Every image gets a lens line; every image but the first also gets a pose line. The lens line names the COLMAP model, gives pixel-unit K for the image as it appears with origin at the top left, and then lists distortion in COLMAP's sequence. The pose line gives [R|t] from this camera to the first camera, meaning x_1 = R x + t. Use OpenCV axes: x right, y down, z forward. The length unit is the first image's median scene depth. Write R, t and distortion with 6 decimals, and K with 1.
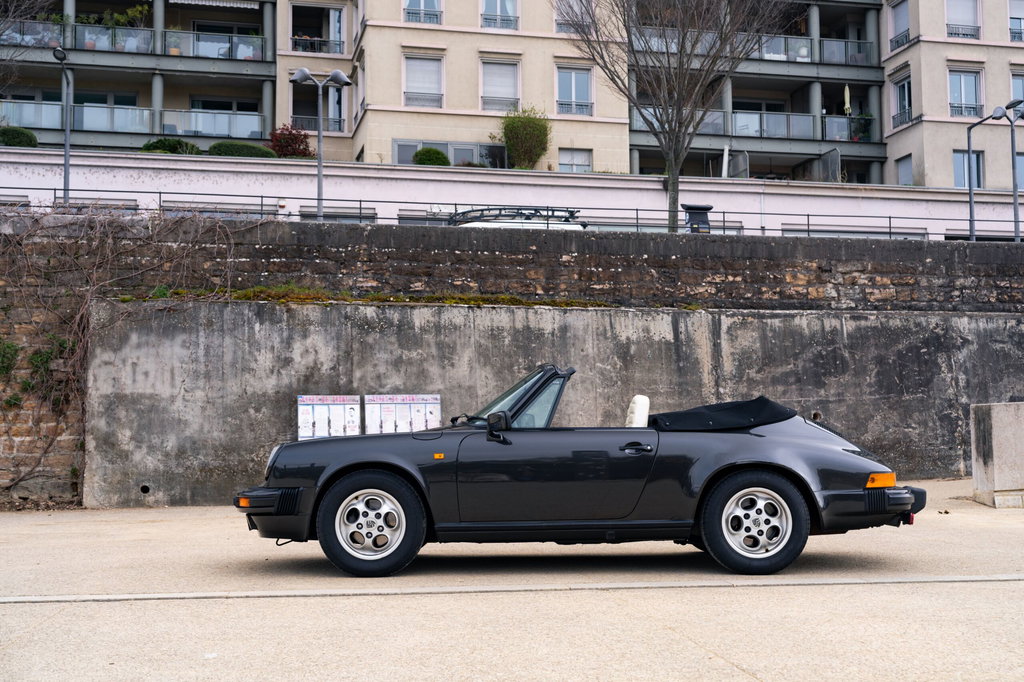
lens RADIAL K [[1337.1, 0, 510.5], [0, 1337.1, 343.0], [0, 0, 1]] dist [0.023849, 0.000000]
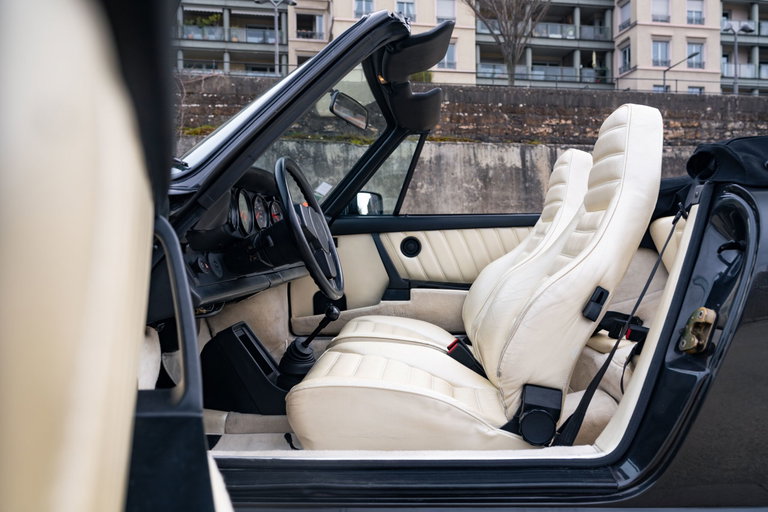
lens RADIAL K [[603.3, 0, 386.7], [0, 603.3, 256.0], [0, 0, 1]] dist [0.009439, 0.001151]
pose [[0.998782, -0.001086, -0.049323, 0.016548], [0.005631, 0.995734, 0.092100, 0.028408], [0.049012, -0.092265, 0.994527, 0.364796]]
